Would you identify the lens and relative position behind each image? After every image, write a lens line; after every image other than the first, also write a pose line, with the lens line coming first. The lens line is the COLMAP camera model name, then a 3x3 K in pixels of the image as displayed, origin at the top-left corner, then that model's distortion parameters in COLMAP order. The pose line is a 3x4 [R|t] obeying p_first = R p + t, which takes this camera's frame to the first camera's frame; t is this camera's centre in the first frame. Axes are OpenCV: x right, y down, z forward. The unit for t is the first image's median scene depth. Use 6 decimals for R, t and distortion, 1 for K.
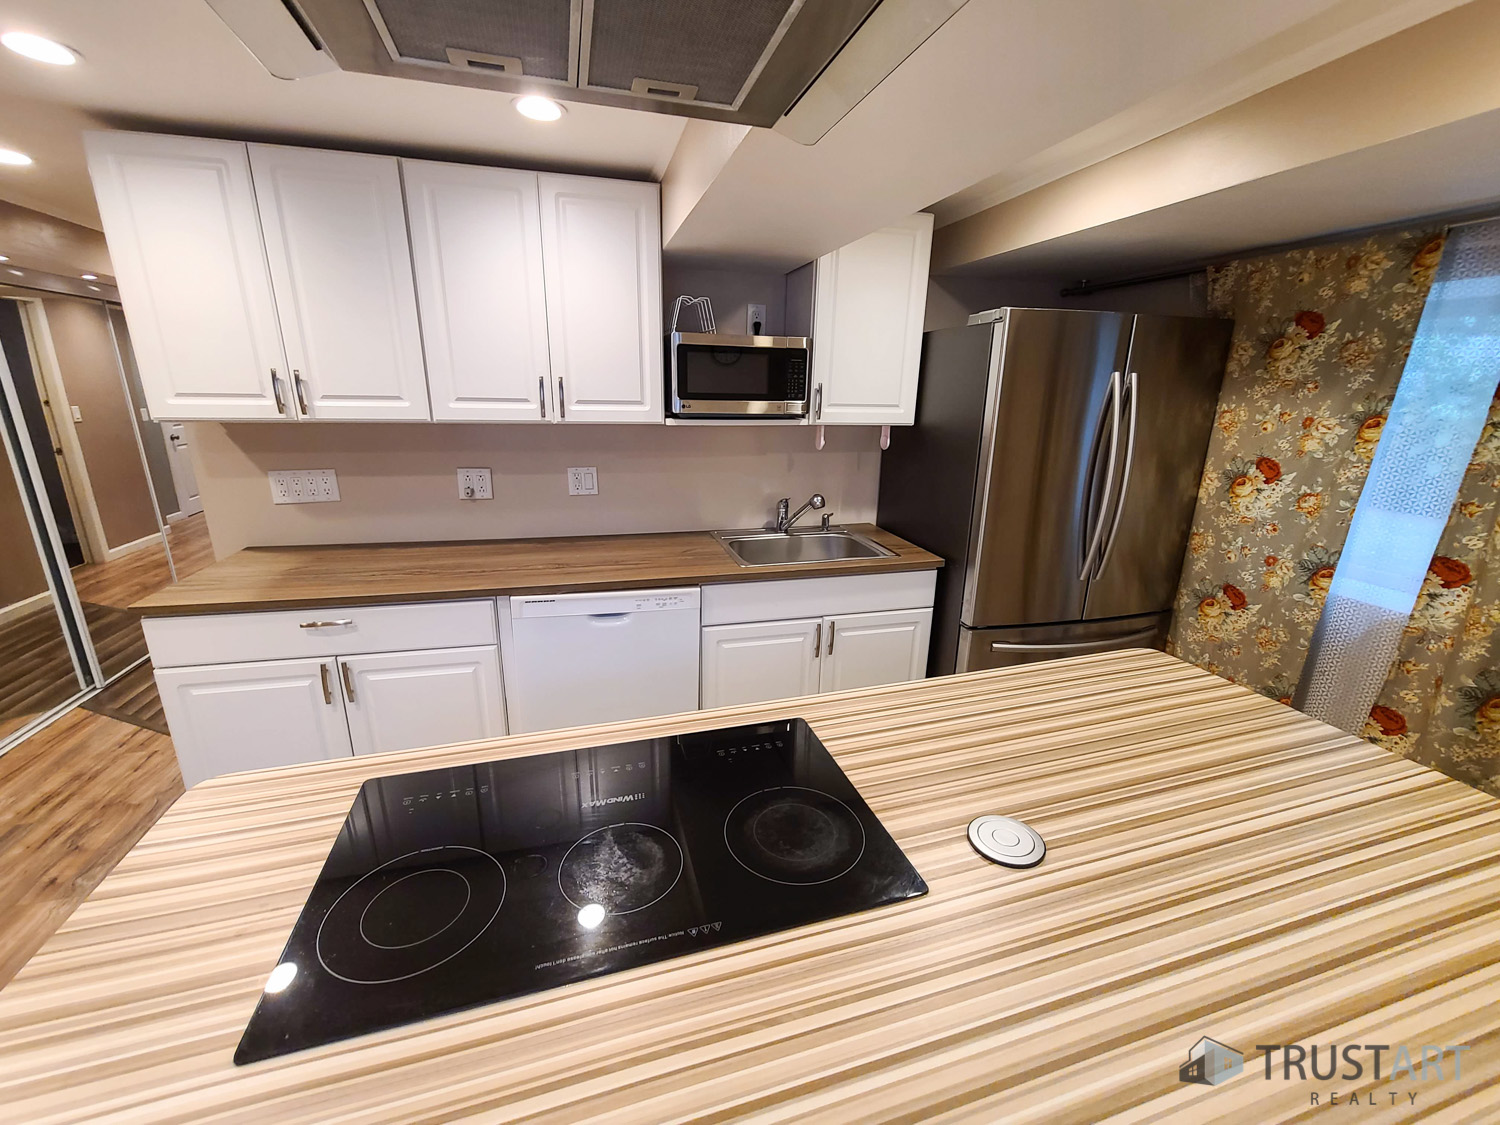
lens RADIAL K [[605.9, 0, 742.5], [0, 605.9, 561.0], [0, 0, 1]] dist [-0.000999, 0.000100]
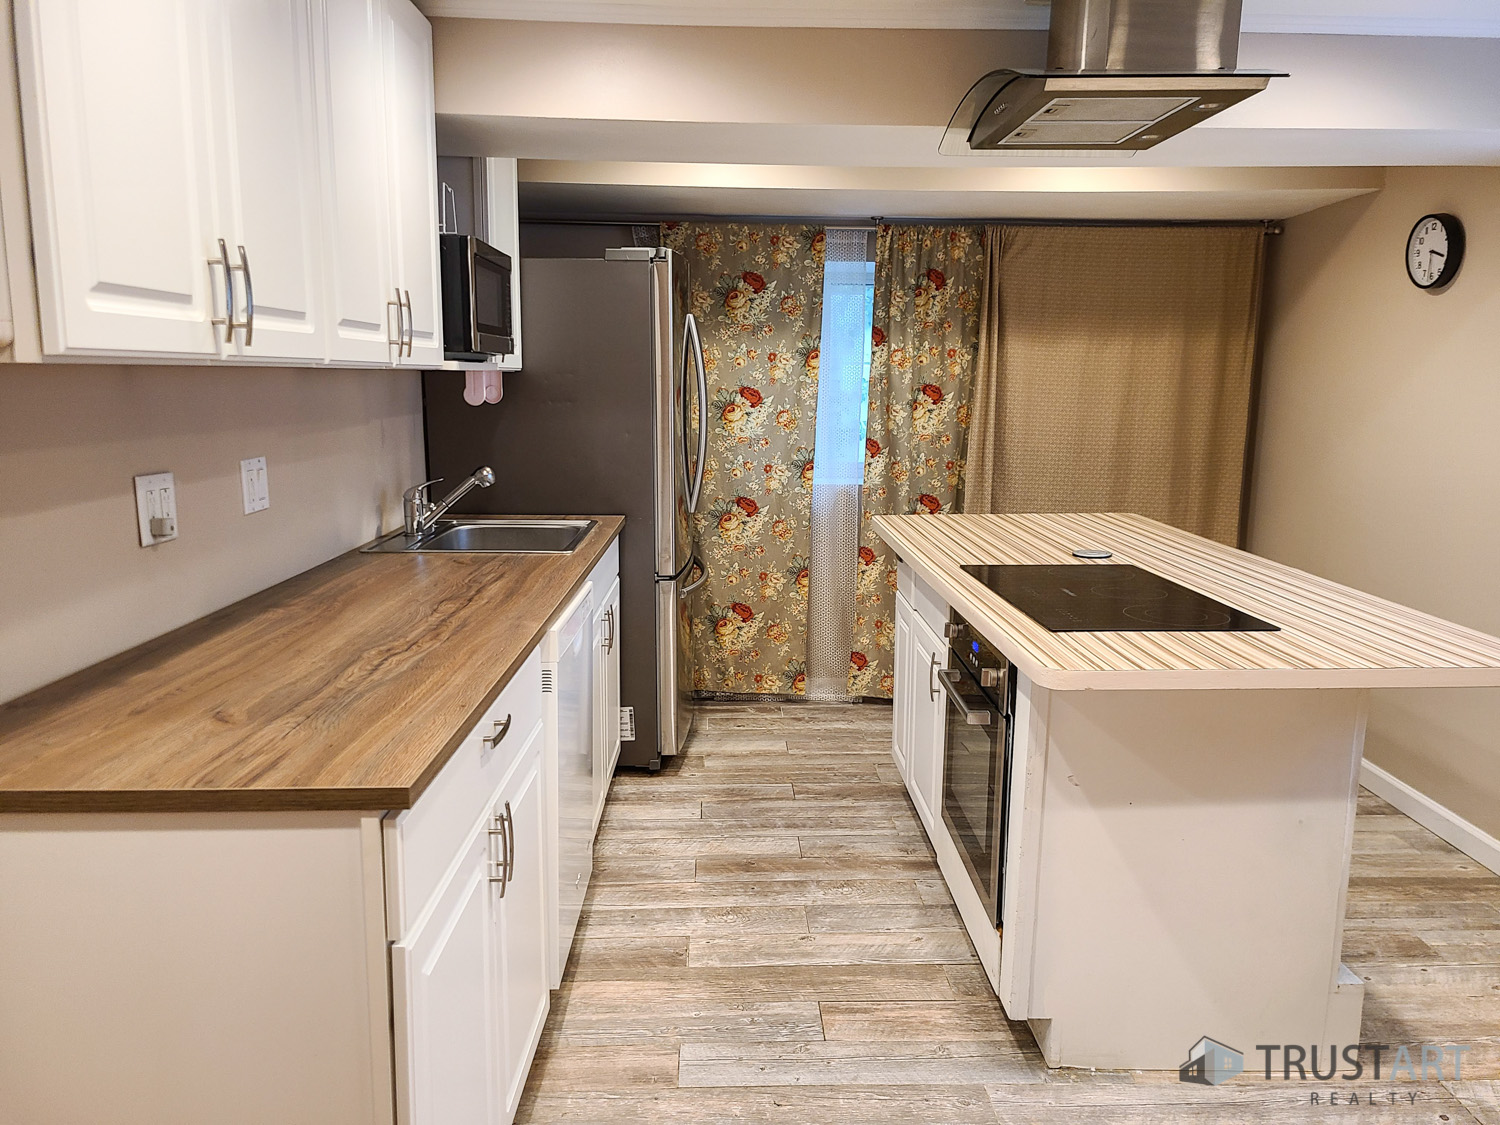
lens RADIAL K [[1112.1, 0, 750.0], [0, 1112.1, 562.5], [0, 0, 1]] dist [0.038098, -0.007349]
pose [[0.247625, -0.176483, 0.952647, -1.283297], [0.264128, 0.958322, 0.108879, -0.070659], [-0.932158, 0.224660, 0.283919, 0.416510]]
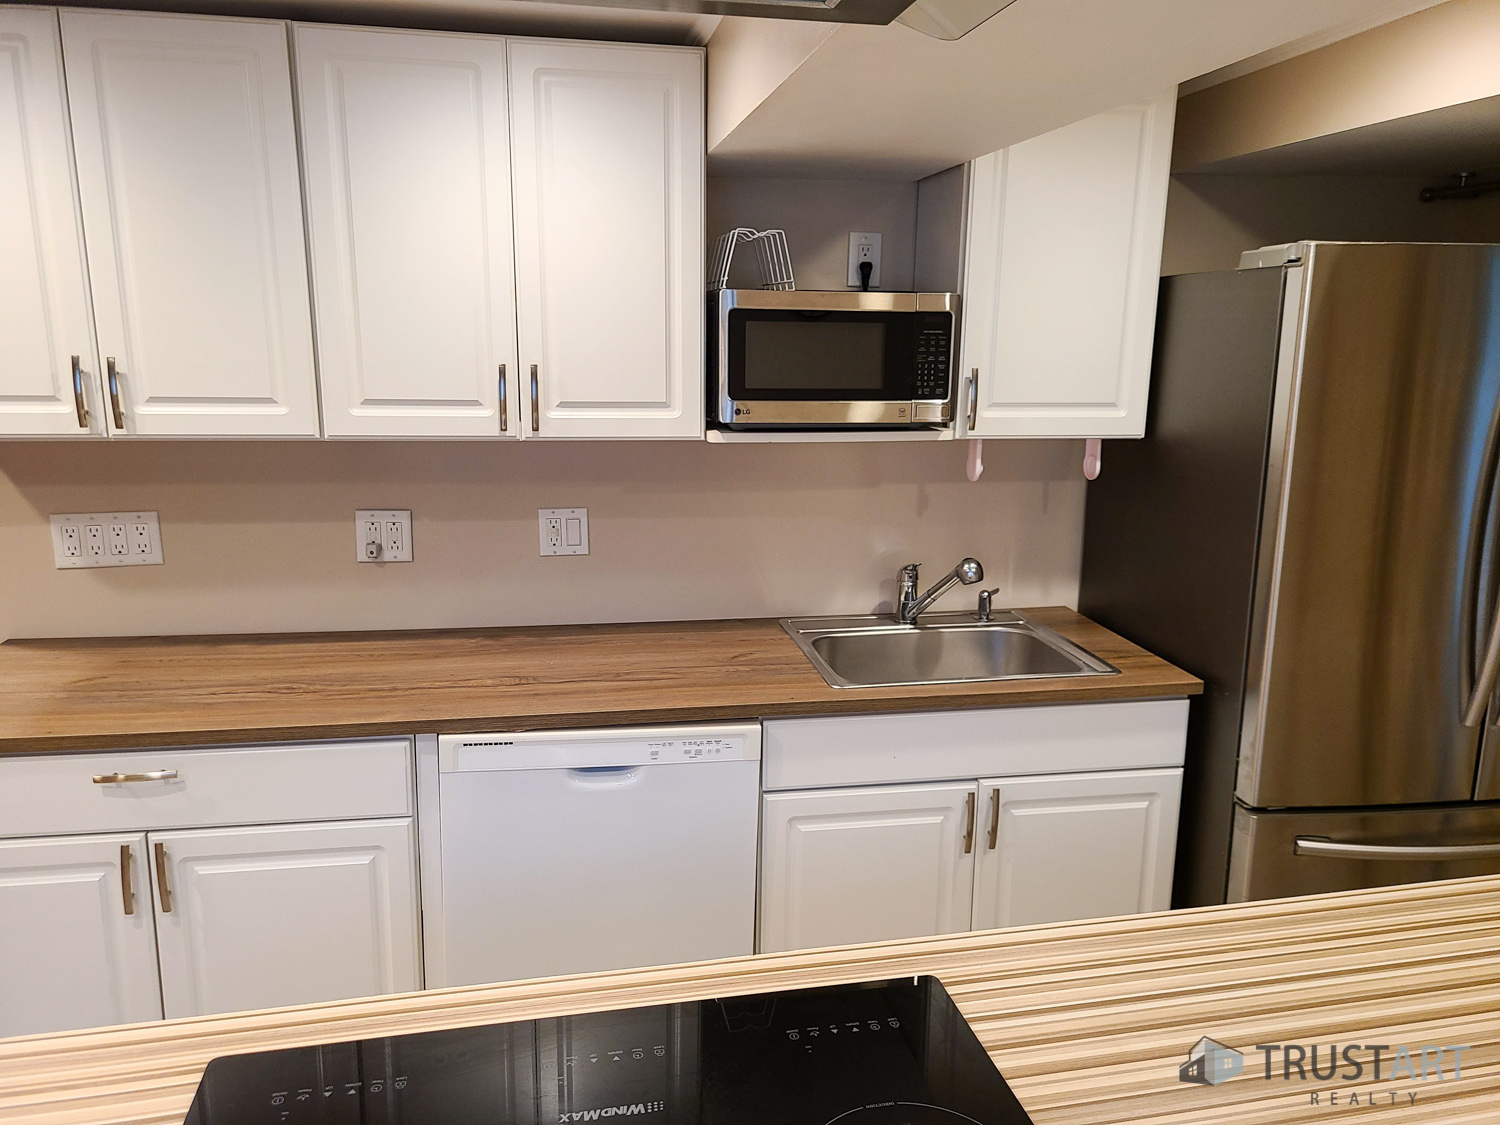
lens RADIAL K [[1112.1, 0, 750.0], [0, 1112.1, 562.5], [0, 0, 1]] dist [0.038098, -0.007349]
pose [[0.996782, 0.011765, -0.079293, 0.001777], [-0.017646, 0.997111, -0.073880, -0.030095], [0.078195, 0.075042, 0.994110, -0.059507]]
